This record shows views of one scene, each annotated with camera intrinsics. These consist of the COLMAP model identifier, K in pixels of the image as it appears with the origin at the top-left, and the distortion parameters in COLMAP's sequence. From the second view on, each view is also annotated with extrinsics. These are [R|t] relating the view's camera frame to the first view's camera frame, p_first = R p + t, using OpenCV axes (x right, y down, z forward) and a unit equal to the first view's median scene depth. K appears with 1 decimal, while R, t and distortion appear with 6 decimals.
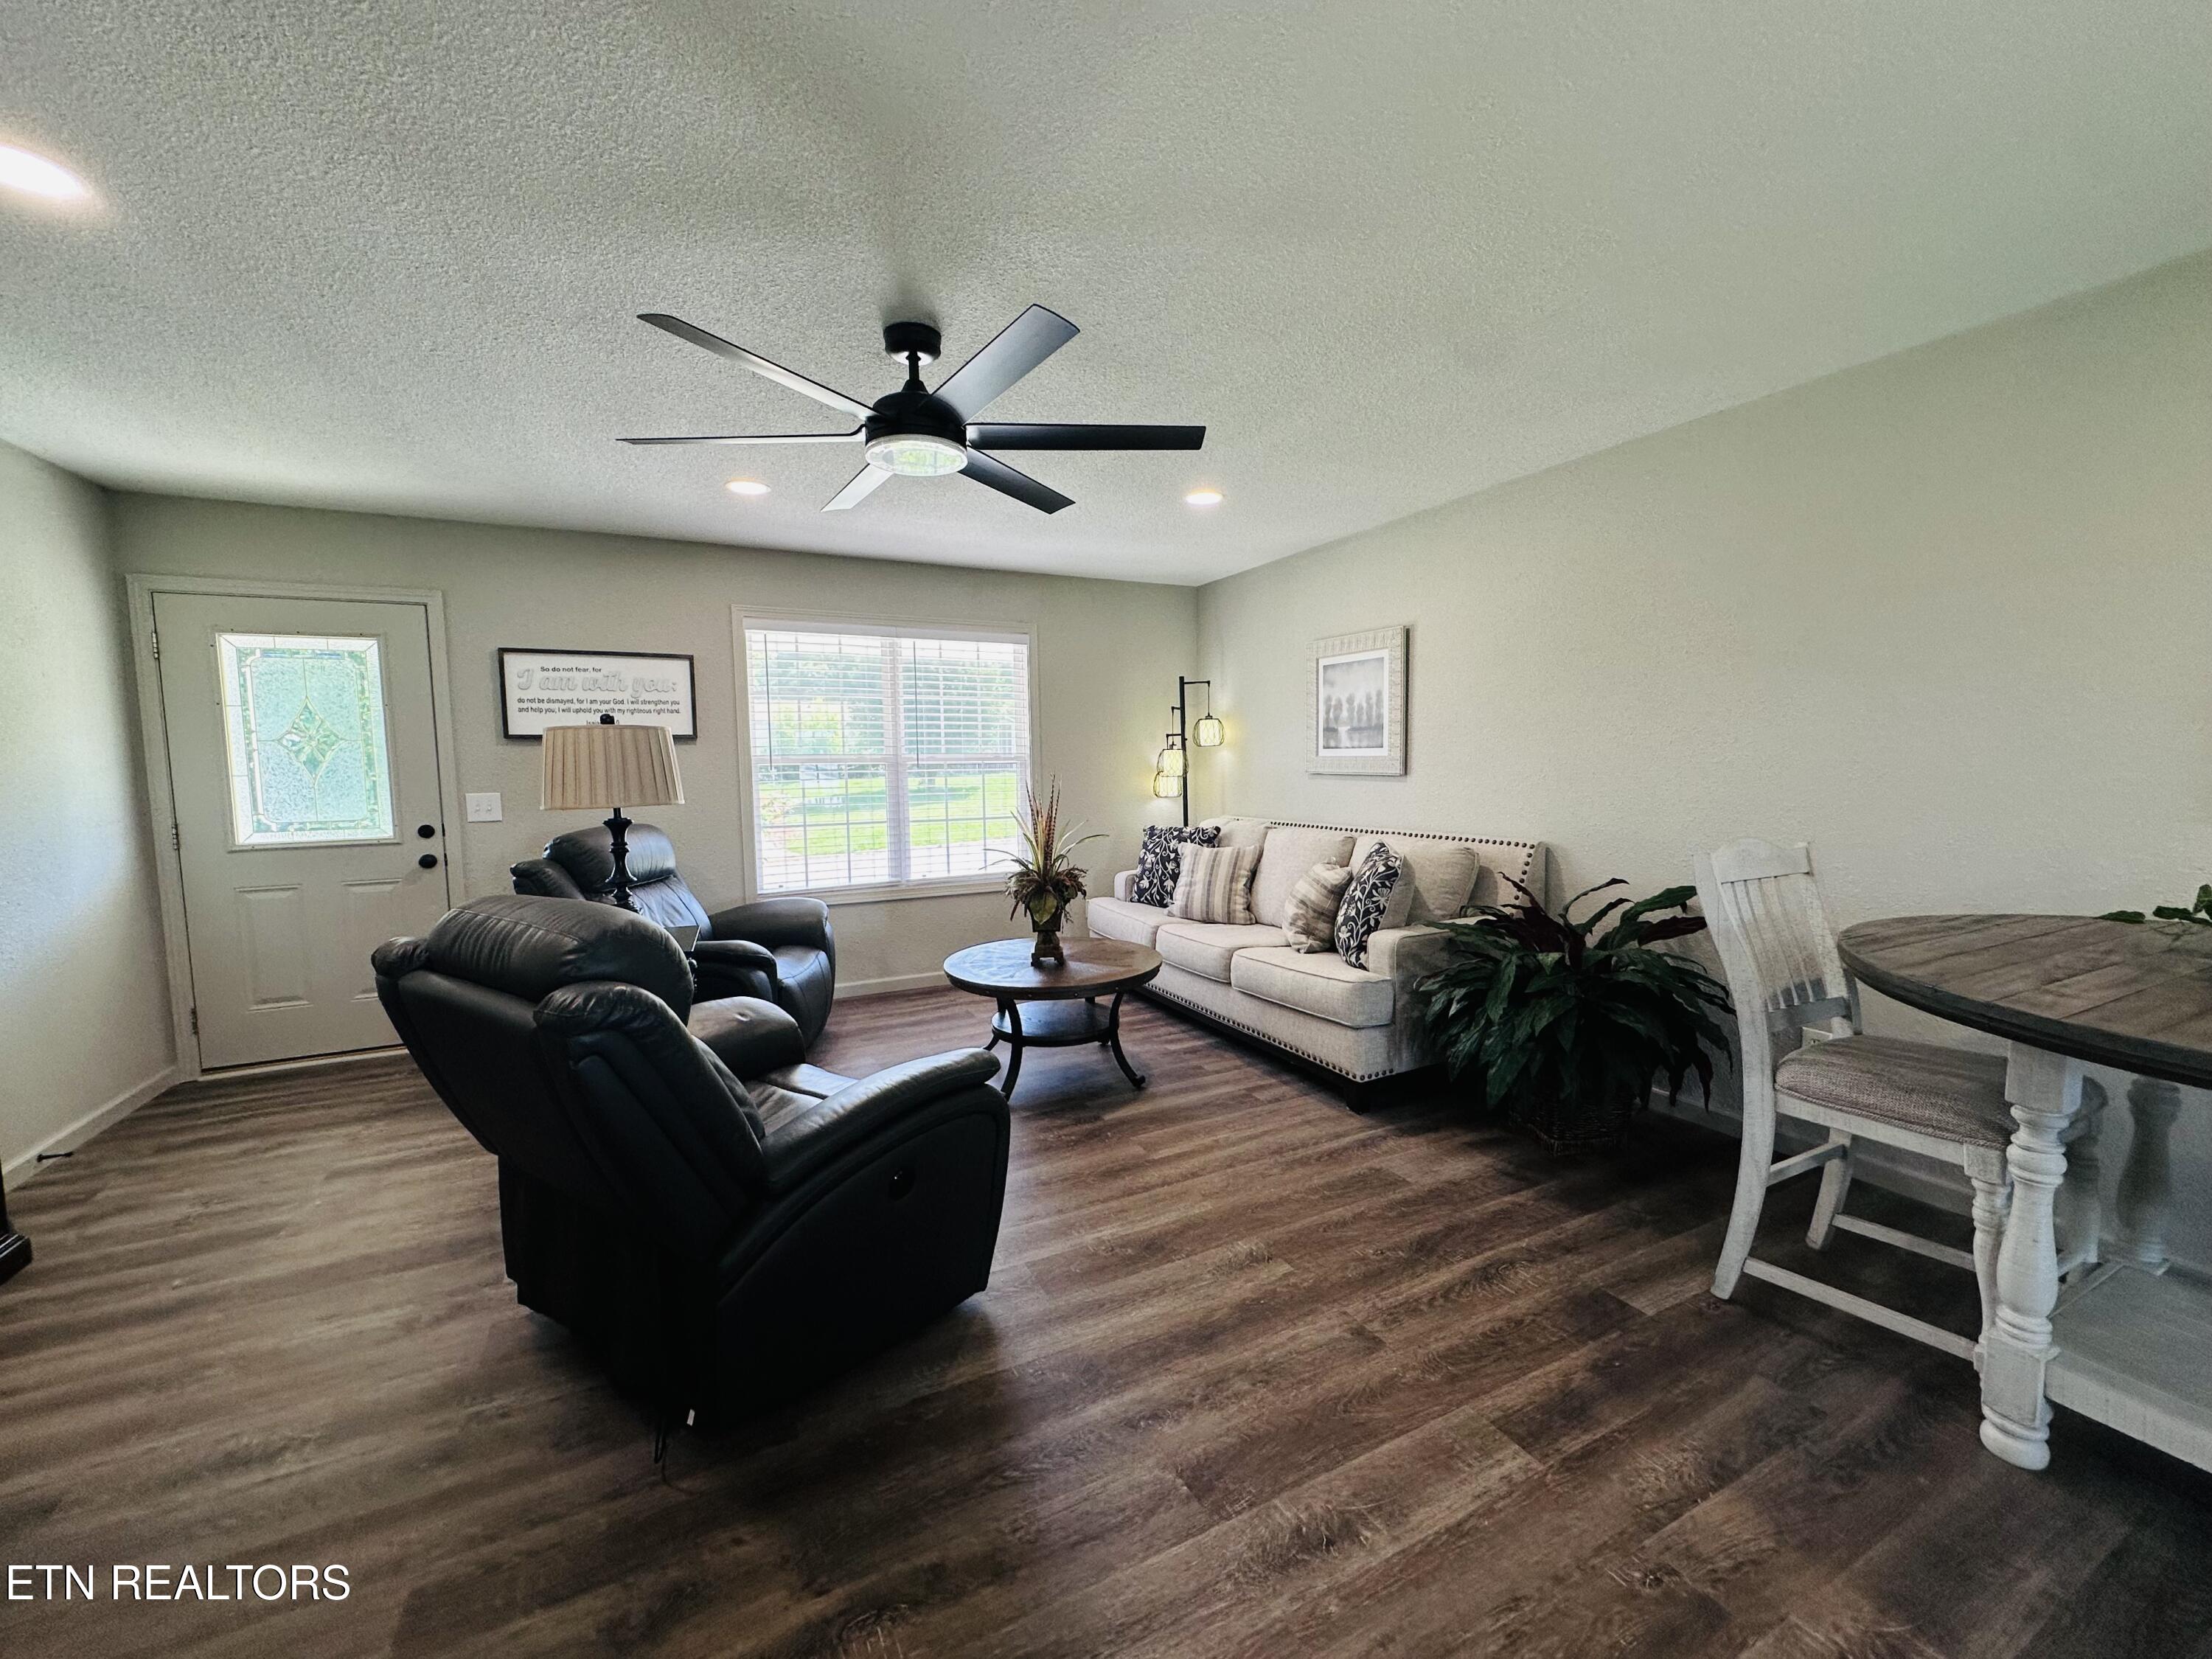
lens RADIAL K [[882.3, 0, 1106.2], [0, 882.3, 830.7], [0, 0, 1]] dist [-0.004069, 0.001157]
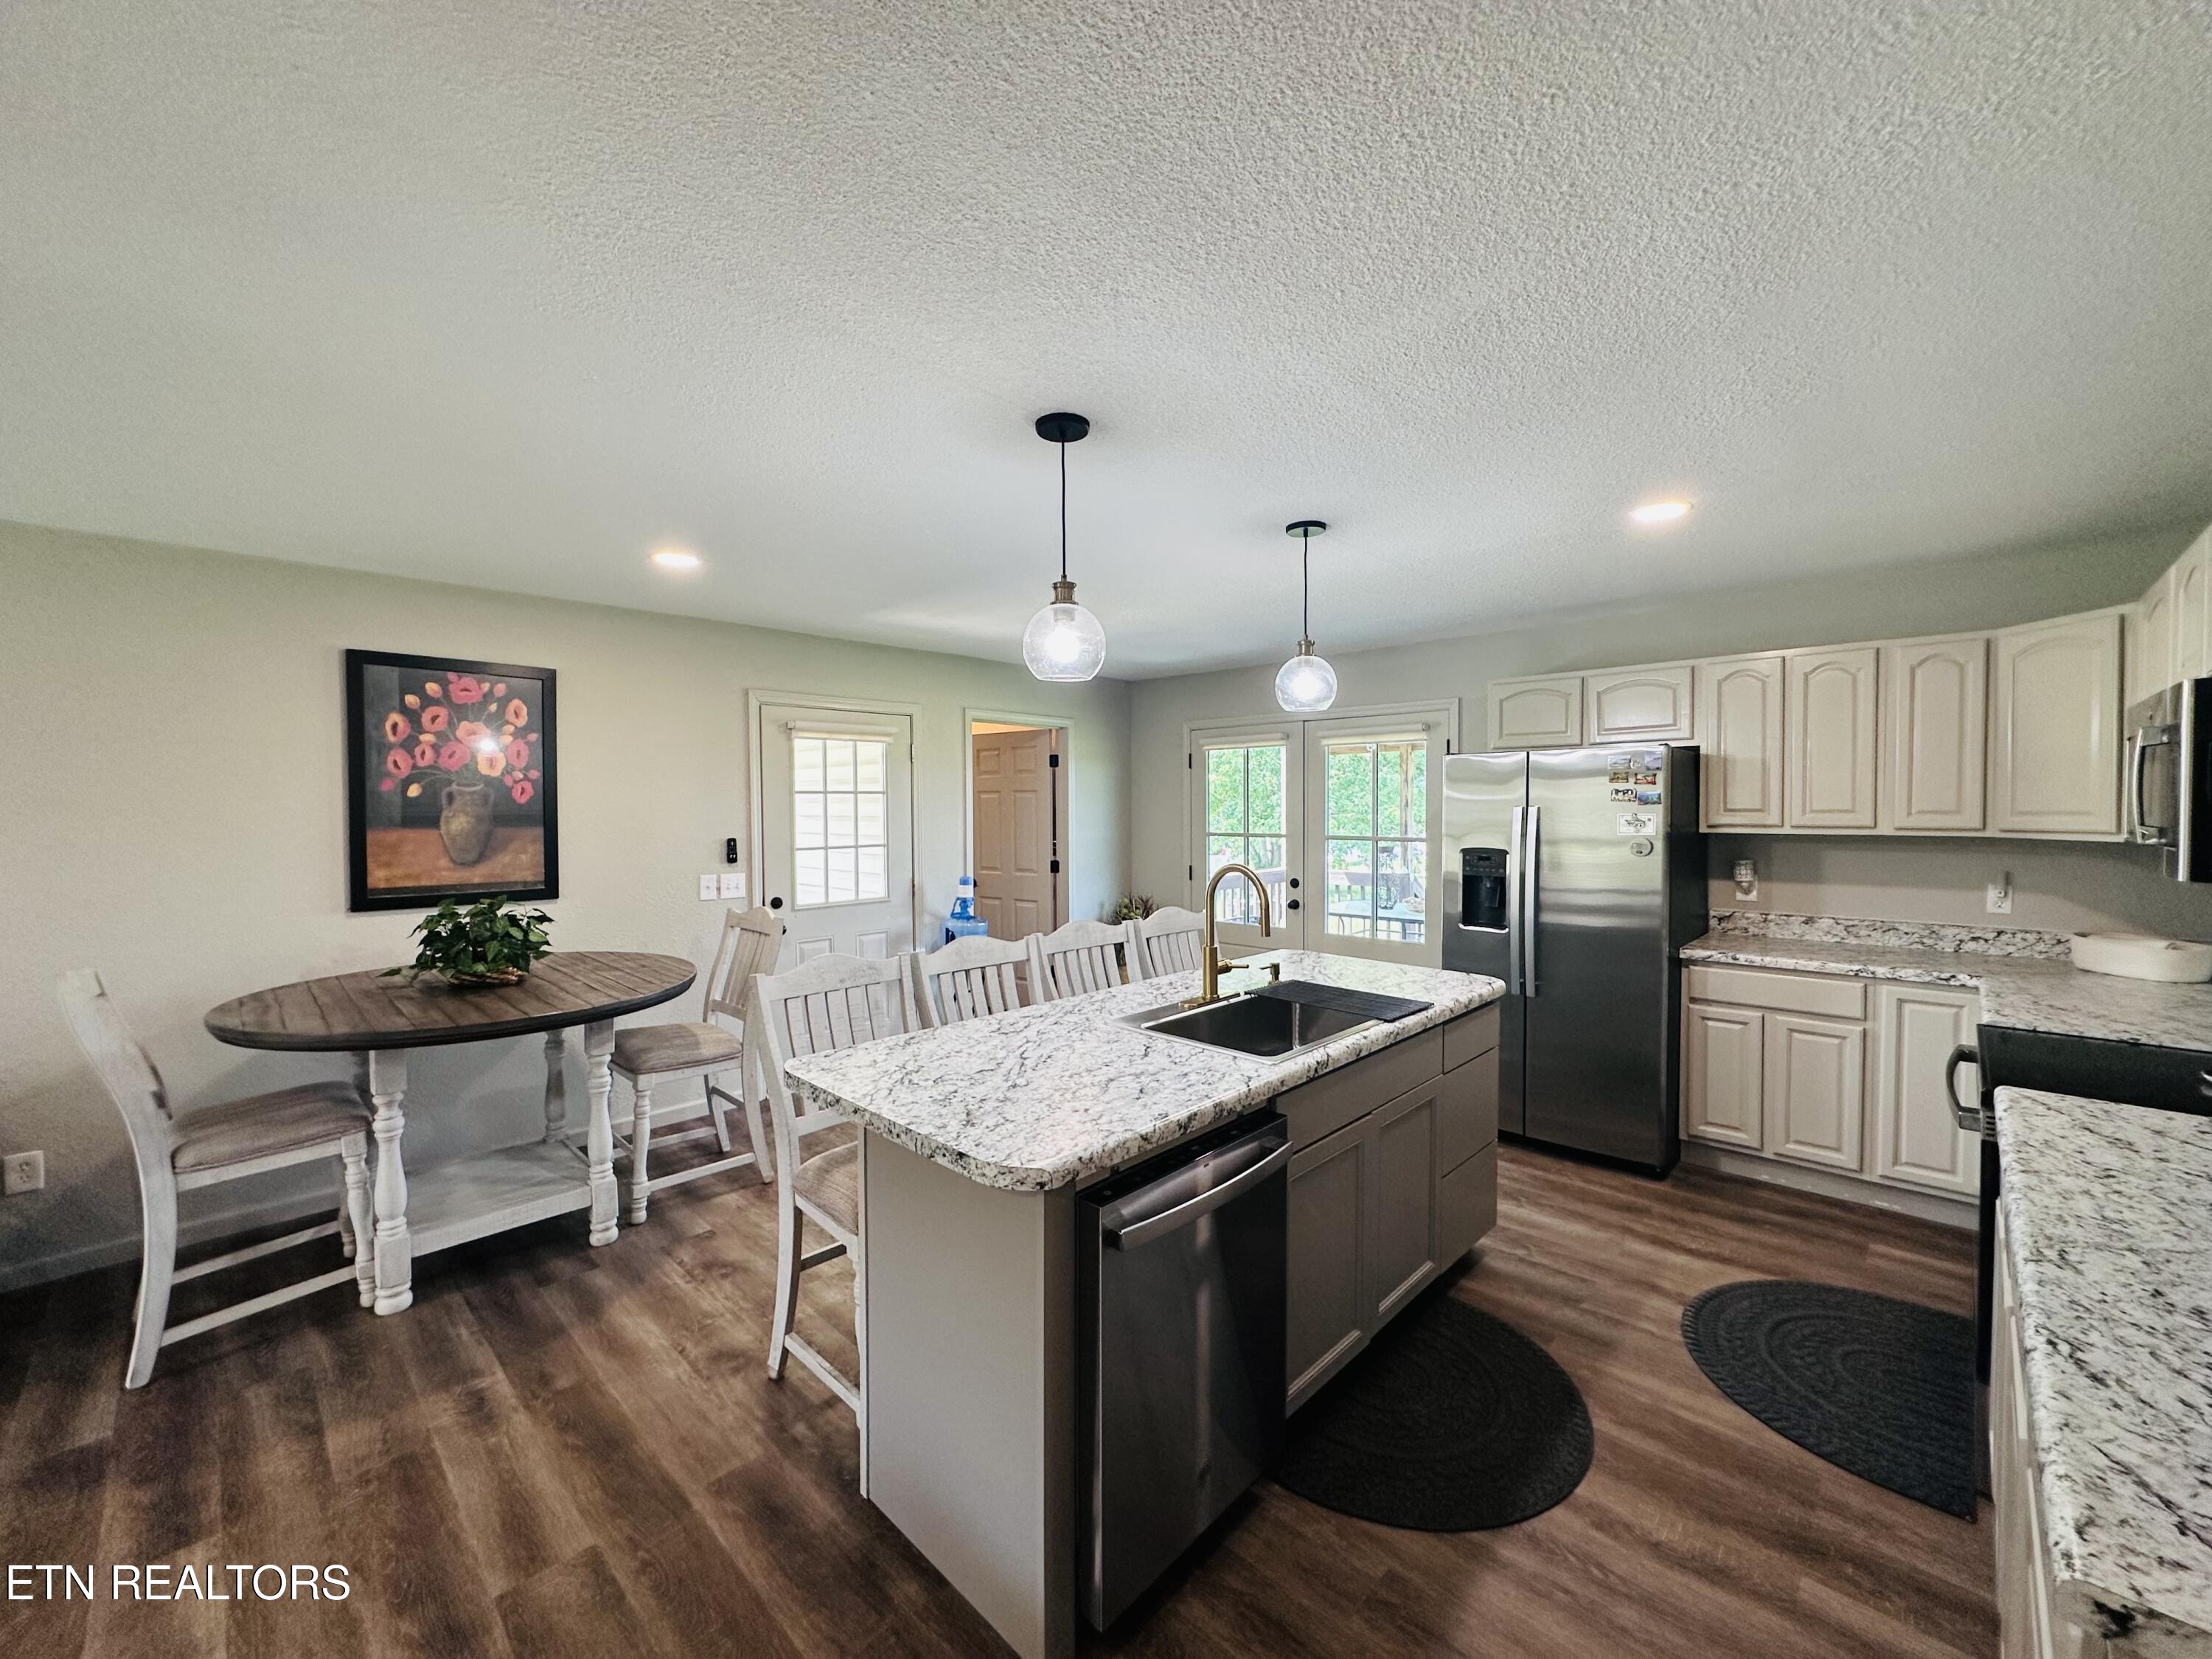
lens RADIAL K [[882.3, 0, 1105.3], [0, 882.3, 832.1], [0, 0, 1]] dist [-0.004069, 0.001157]
pose [[-0.328493, -0.014445, 0.944396, -0.389302], [0.086978, 0.995172, 0.045476, -0.055757], [-0.940493, 0.097080, -0.325651, 0.083711]]
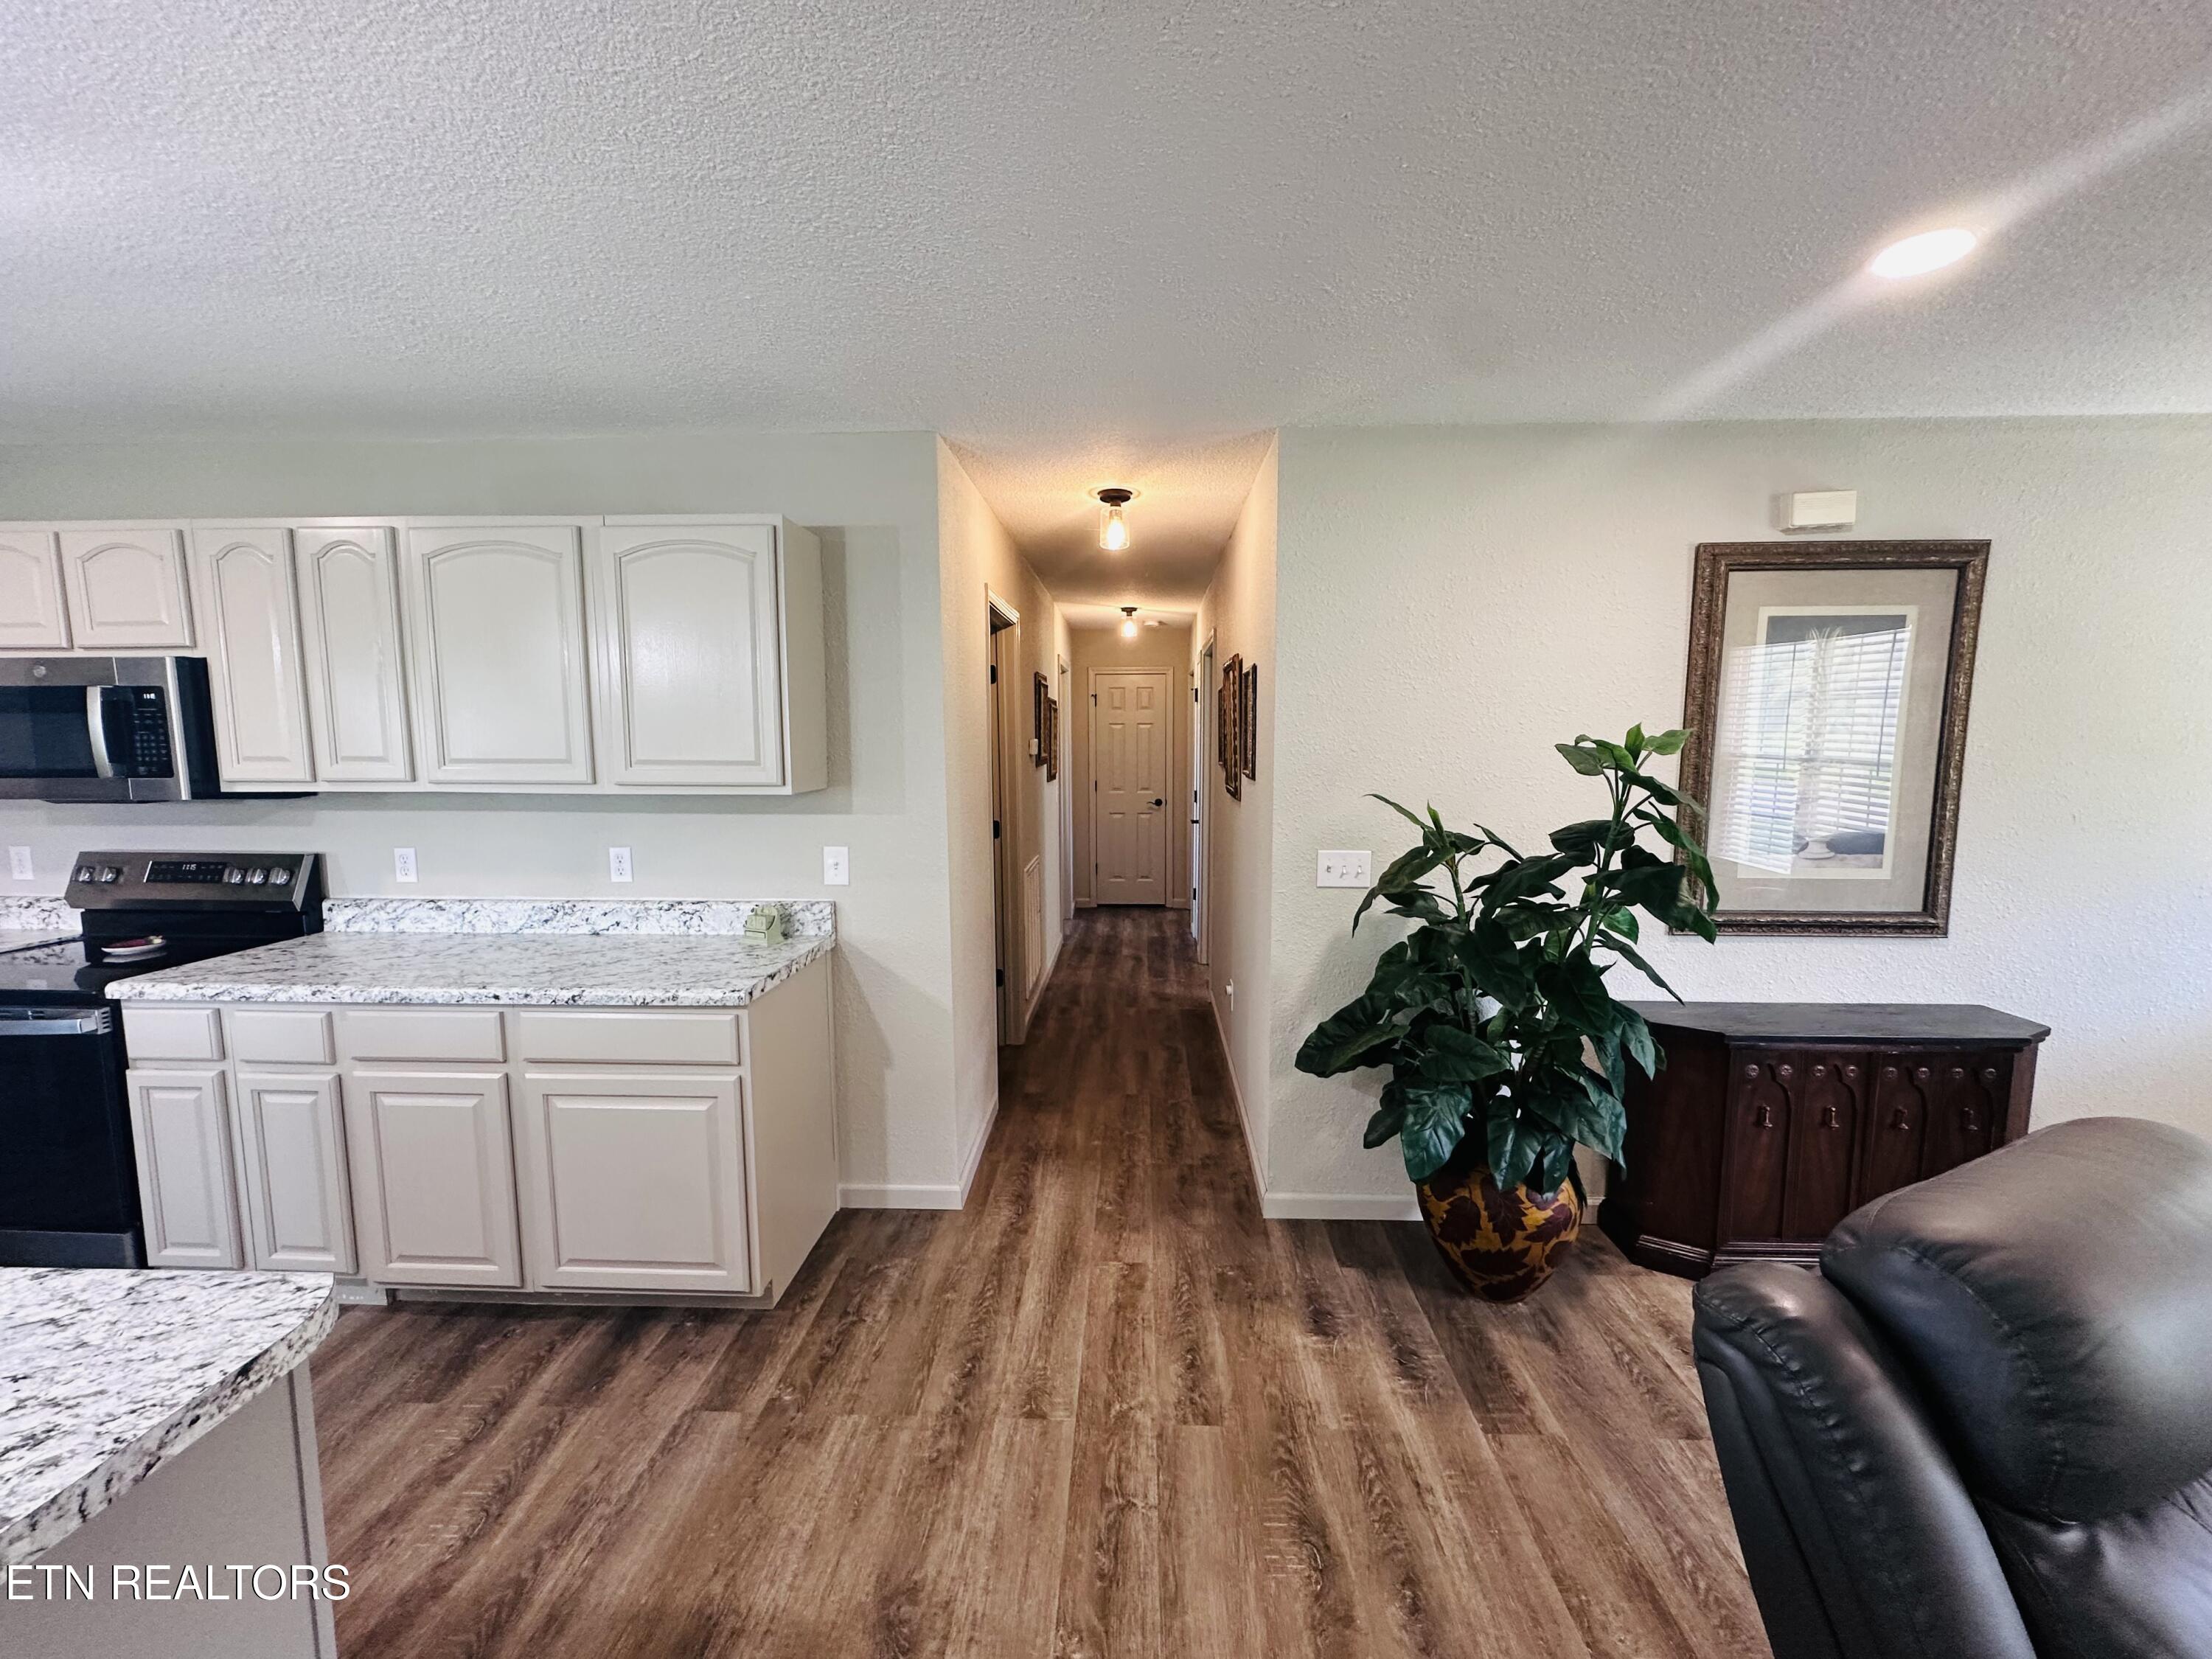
lens RADIAL K [[882.3, 0, 1106.2], [0, 882.3, 828.6], [0, 0, 1]] dist [-0.004069, 0.001157]
pose [[-0.486914, 0.106644, -0.866915, 0.067454], [-0.062176, 0.985769, 0.156187, -0.082435], [0.871234, 0.129951, -0.473354, 0.303888]]
